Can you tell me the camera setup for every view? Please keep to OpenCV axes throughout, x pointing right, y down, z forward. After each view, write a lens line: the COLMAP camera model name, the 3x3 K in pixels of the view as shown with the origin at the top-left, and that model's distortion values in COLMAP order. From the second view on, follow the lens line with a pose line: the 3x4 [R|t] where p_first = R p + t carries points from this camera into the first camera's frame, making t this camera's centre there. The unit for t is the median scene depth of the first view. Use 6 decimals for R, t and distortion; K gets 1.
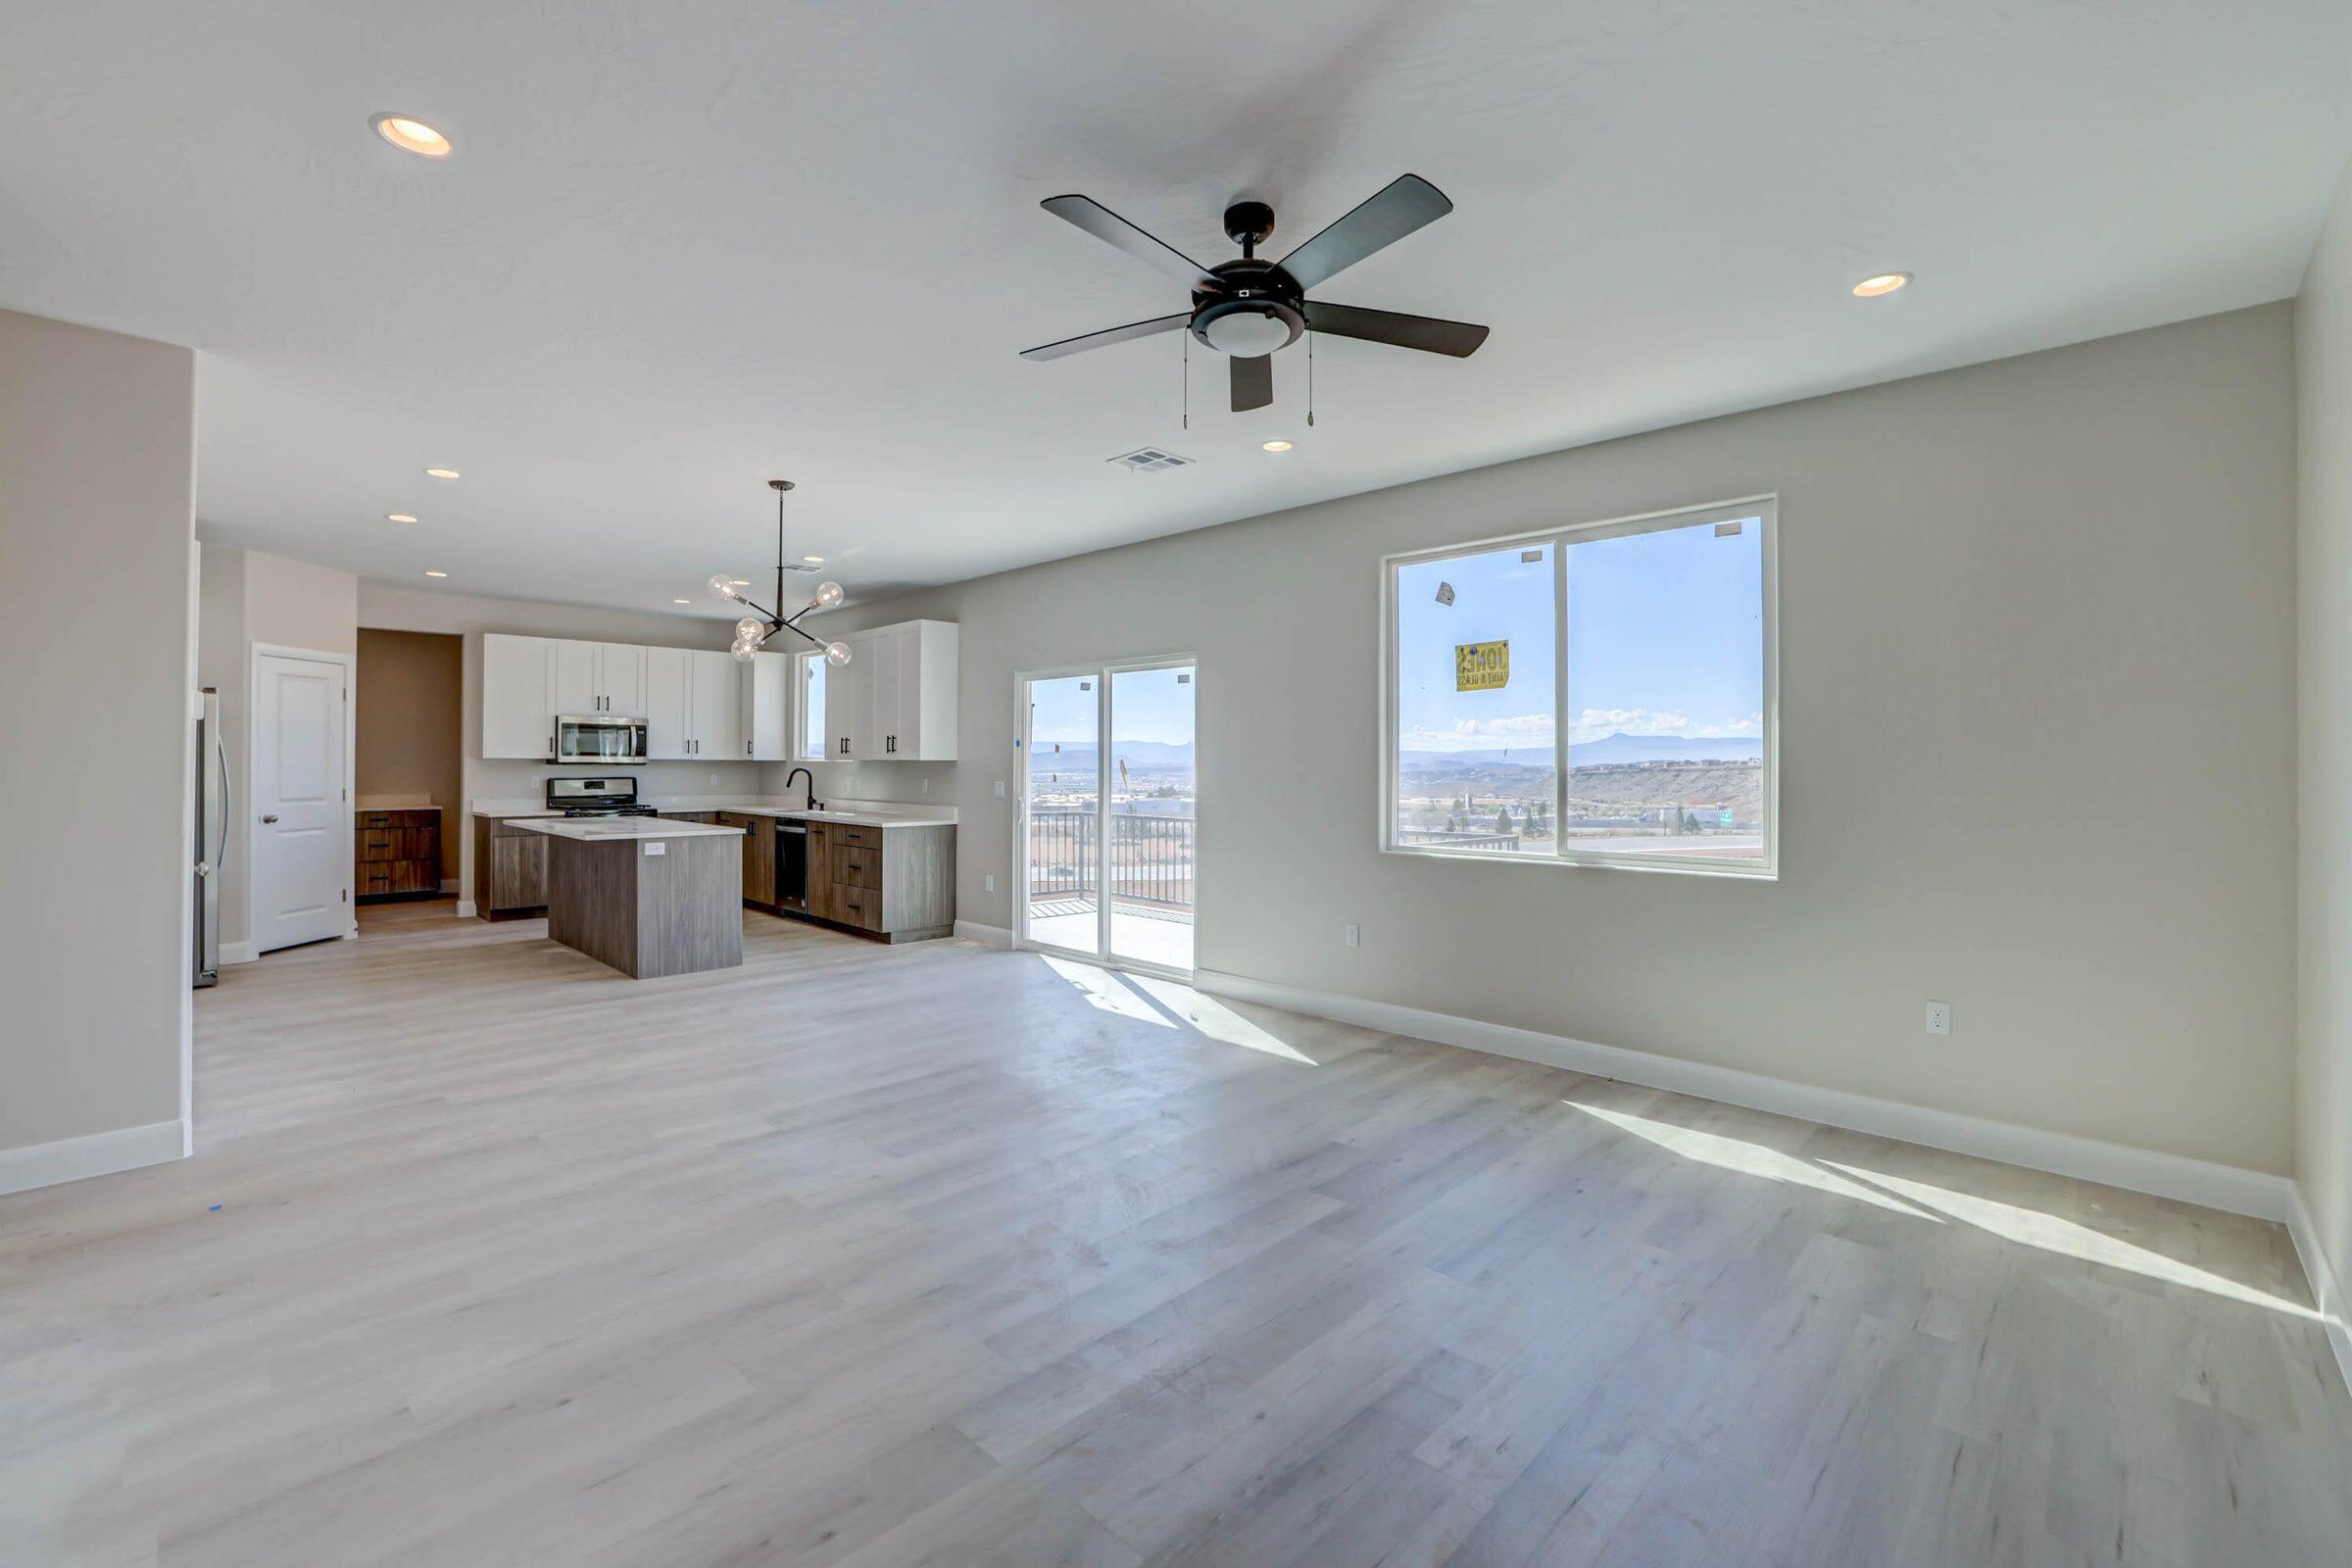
lens RADIAL K [[975.3, 0, 1120.1], [0, 975.3, 755.9], [0, 0, 1]] dist [-0.009442, 0.005996]
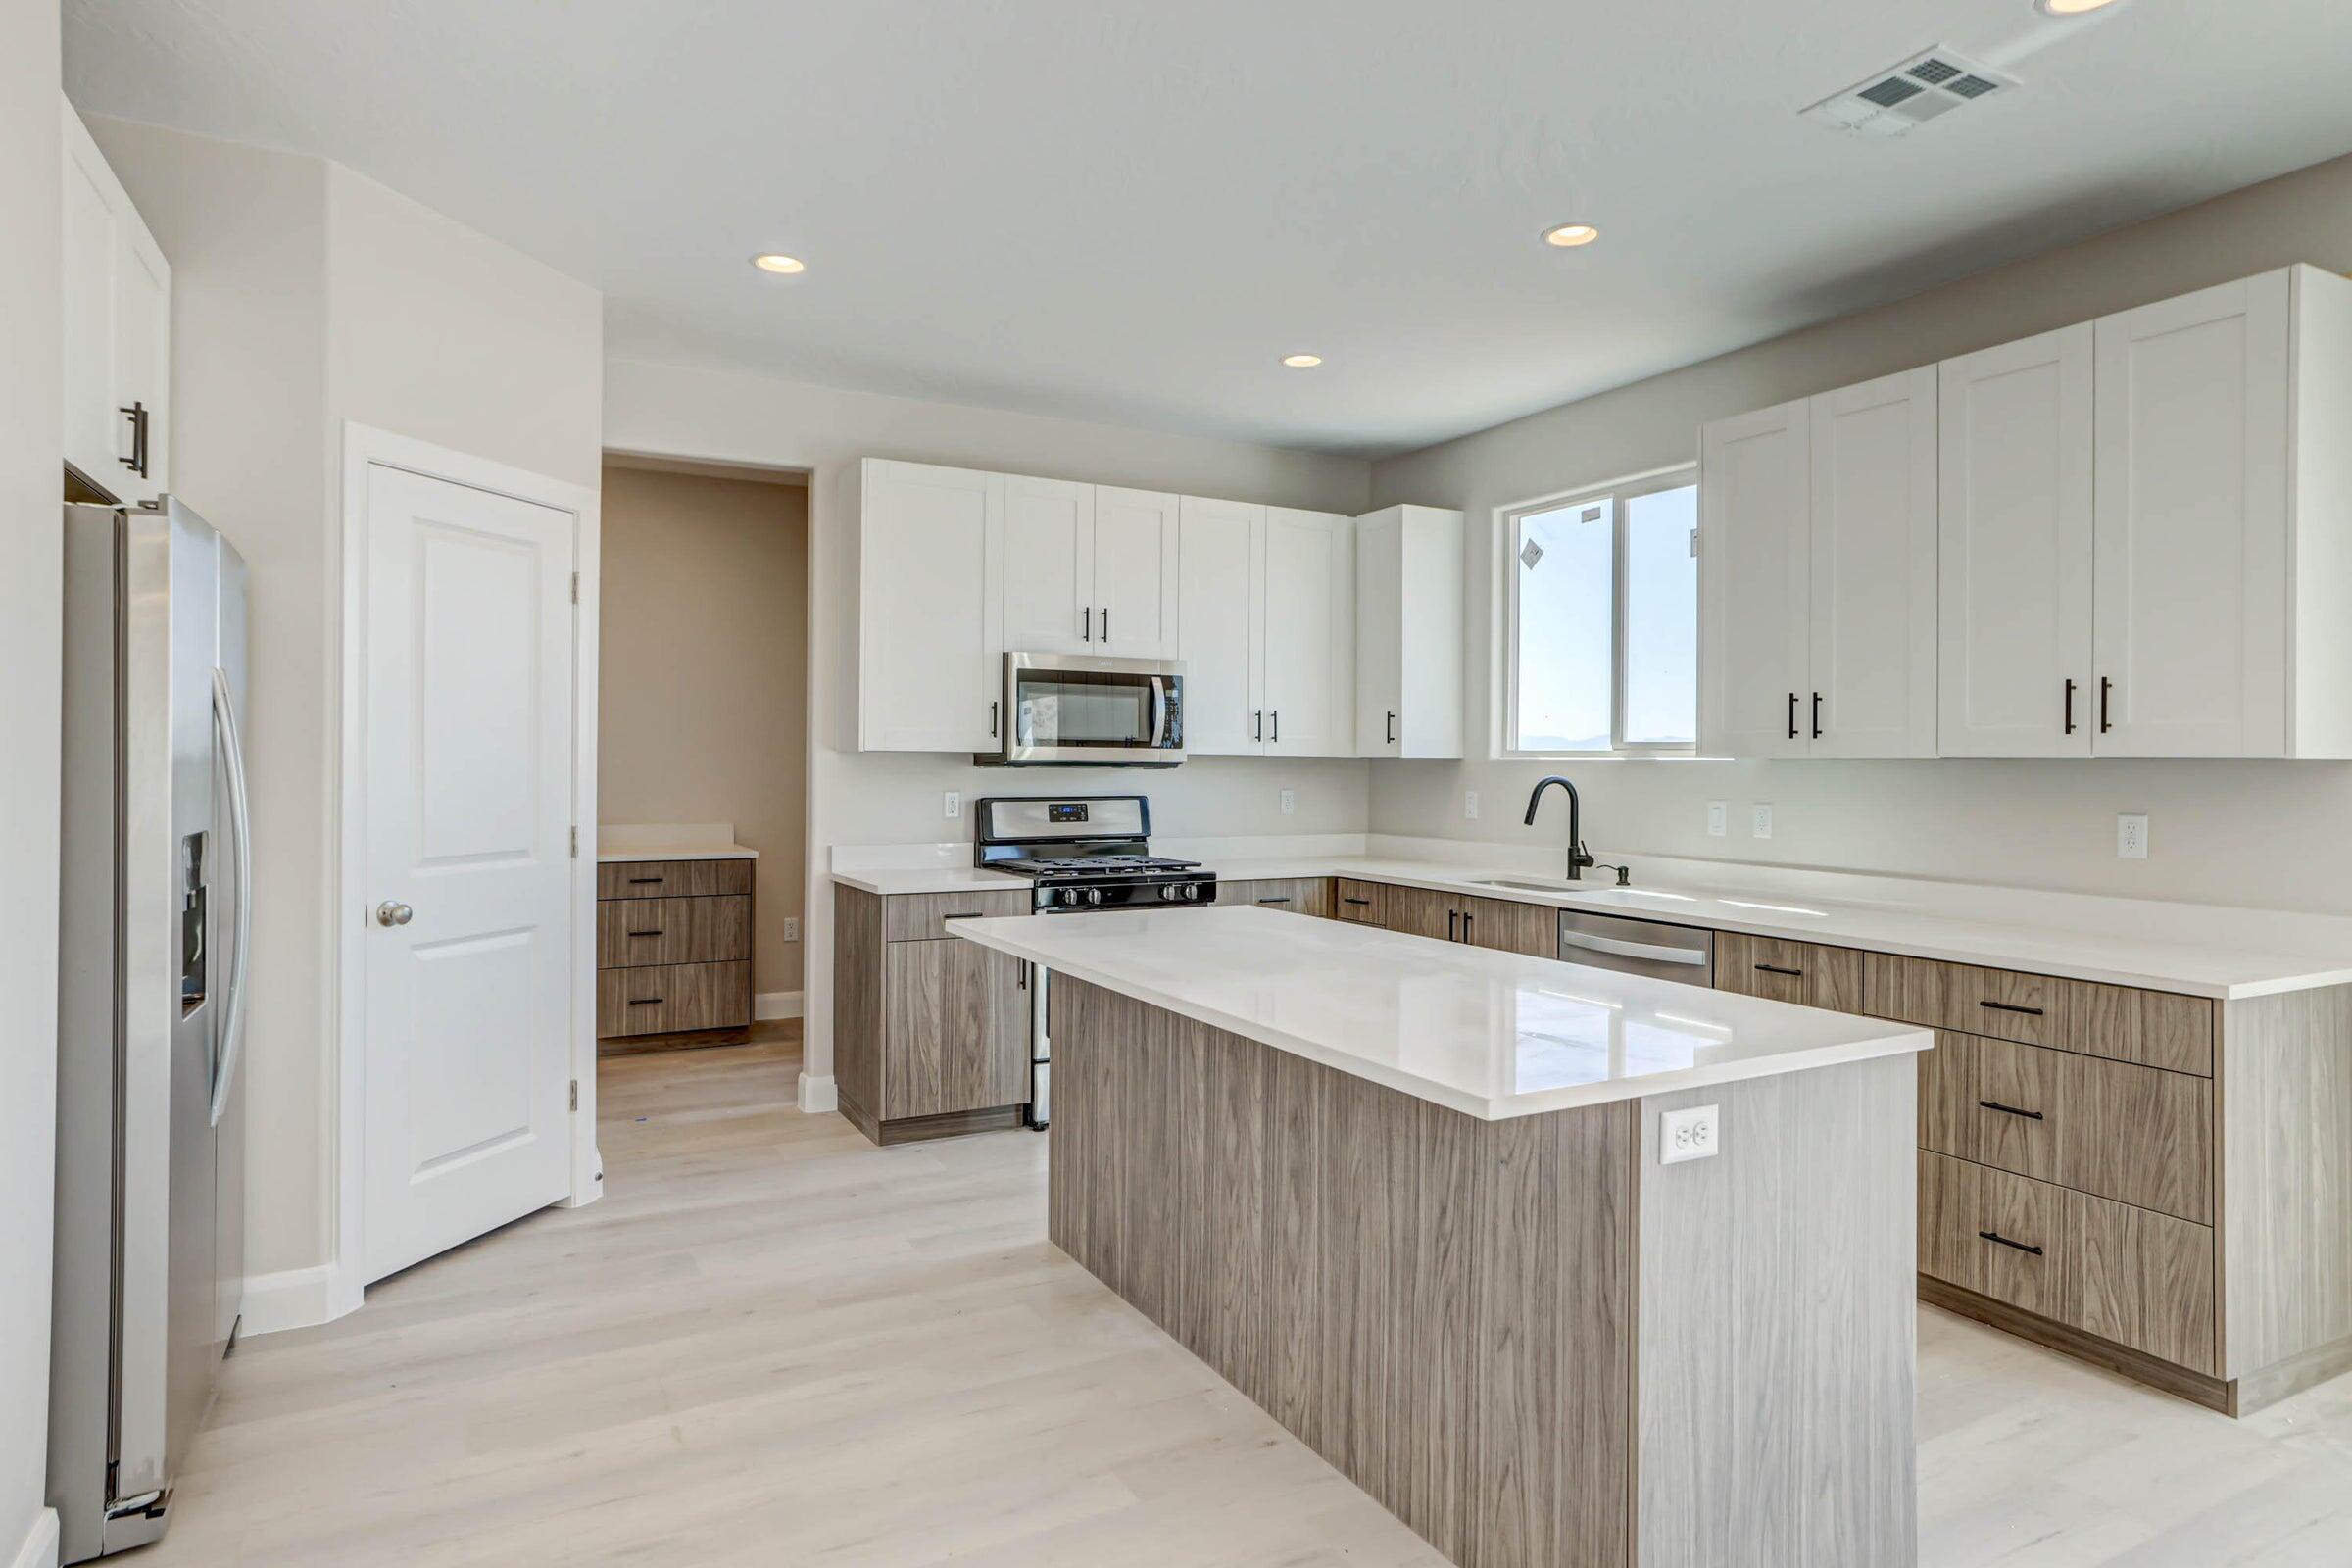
lens RADIAL K [[1316.4, 0, 1183.1], [0, 1316.4, 762.4], [0, 0, 1]] dist [-0.002333, -0.001919]
pose [[0.966733, 0.003415, -0.255764, -0.354668], [-0.001965, 0.999981, 0.005924, 0.003591], [0.255780, -0.005224, 0.966721, 0.459647]]
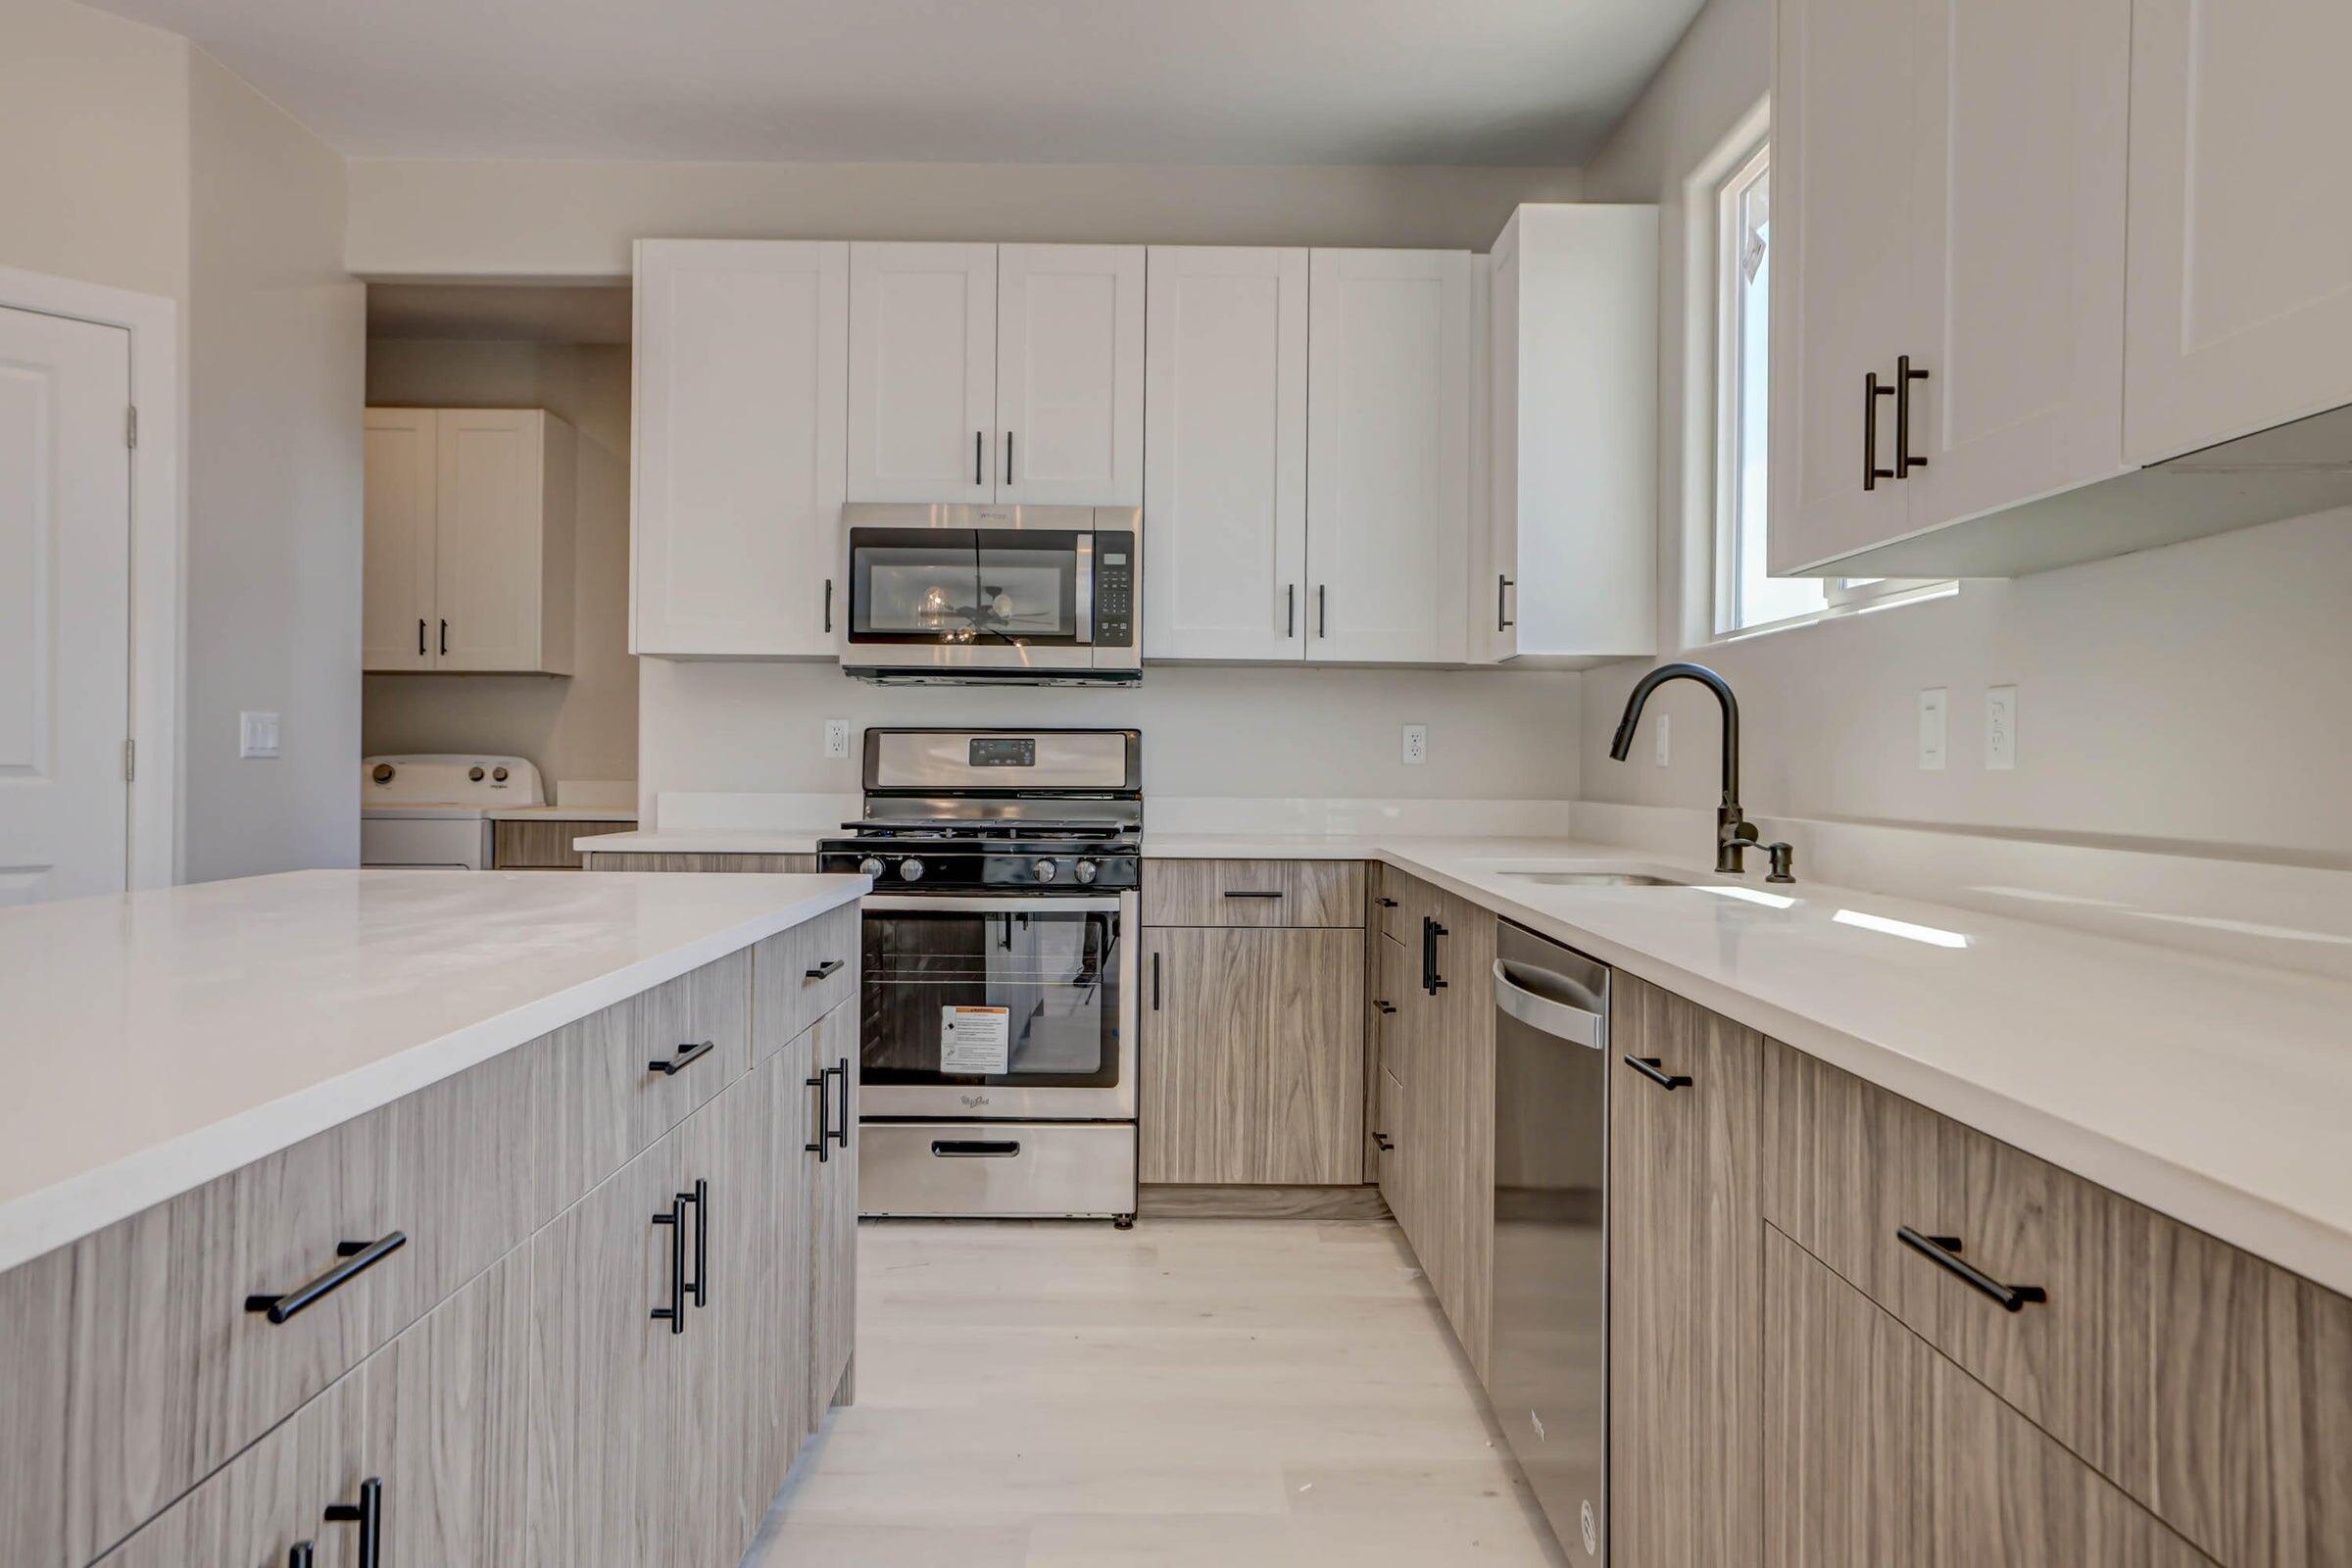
lens RADIAL K [[1533.5, 0, 1174.7], [0, 1533.5, 770.6], [0, 0, 1]] dist [-0.007077, 0.003679]
pose [[0.735572, 0.005951, -0.677420, -0.199645], [-0.001475, 0.999973, 0.007183, 0.033596], [0.677445, -0.004285, 0.735561, 0.731438]]
